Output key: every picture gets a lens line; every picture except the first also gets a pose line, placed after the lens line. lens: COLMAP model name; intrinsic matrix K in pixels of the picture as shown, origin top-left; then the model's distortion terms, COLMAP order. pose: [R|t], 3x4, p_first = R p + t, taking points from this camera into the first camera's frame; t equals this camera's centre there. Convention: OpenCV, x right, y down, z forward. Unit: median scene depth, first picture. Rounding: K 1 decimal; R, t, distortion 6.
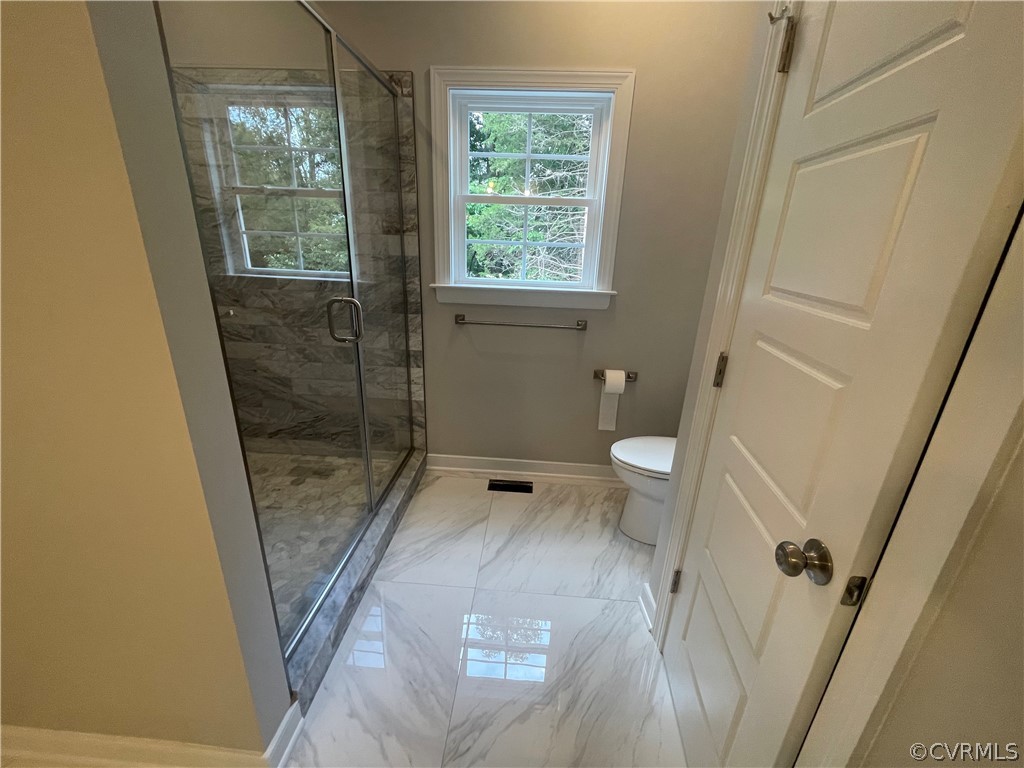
lens RADIAL K [[417.2, 0, 516.5], [0, 417.2, 384.3], [0, 0, 1]] dist [0.000899, -0.000675]
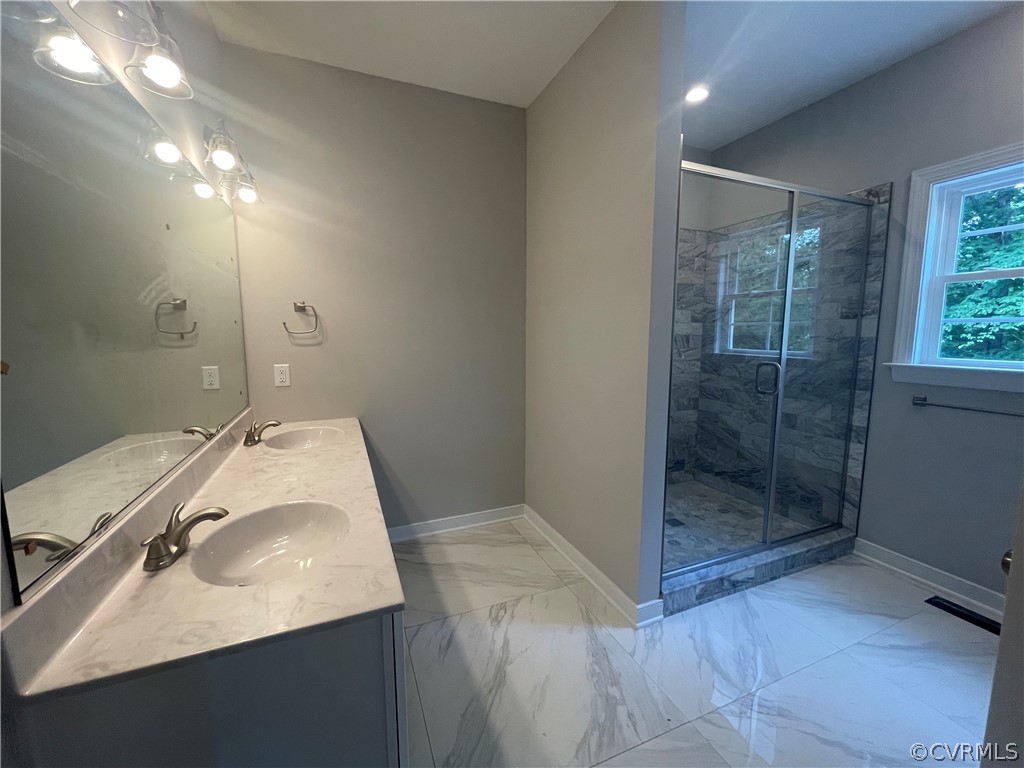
lens RADIAL K [[417.2, 0, 510.8], [0, 417.2, 380.3], [0, 0, 1]] dist [0.000899, -0.000675]
pose [[0.440295, 0.069966, -0.895123, 0.301962], [-0.275729, 0.959321, -0.060642, 0.113321], [0.854467, 0.273511, 0.441675, -0.217077]]
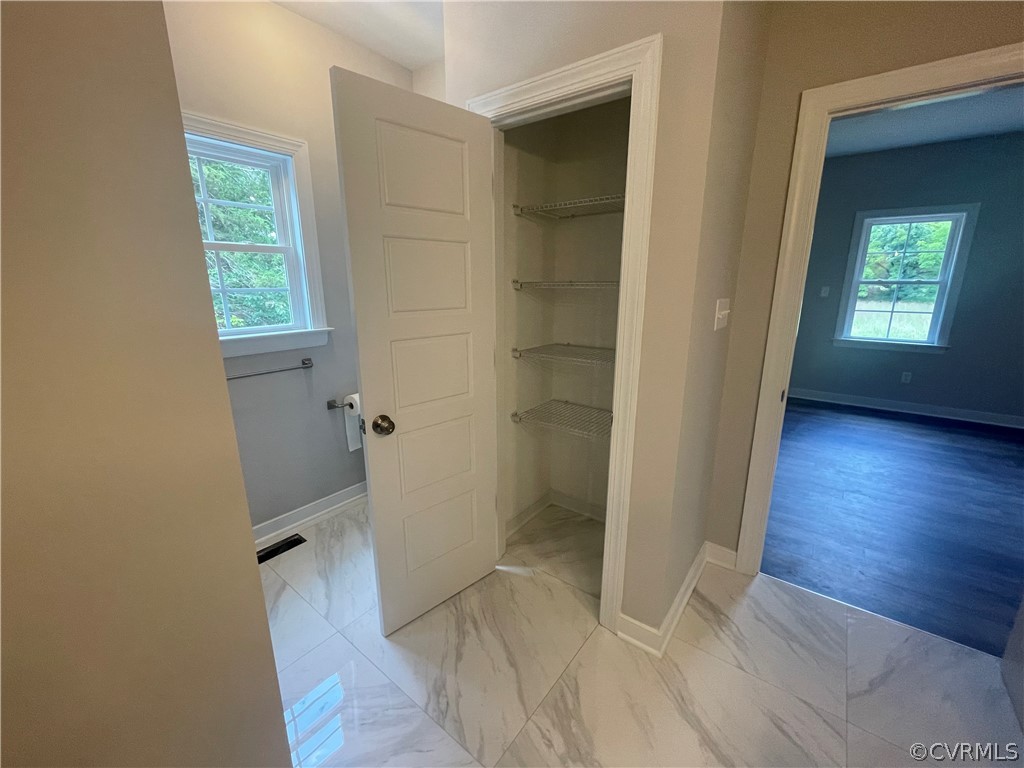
lens RADIAL K [[417.2, 0, 512.1], [0, 417.2, 386.4], [0, 0, 1]] dist [0.000899, -0.000675]
pose [[0.560381, -0.240947, 0.792413, -0.389897], [0.295971, 0.951831, 0.080116, -0.017307], [-0.773547, 0.189636, 0.604701, -0.021410]]
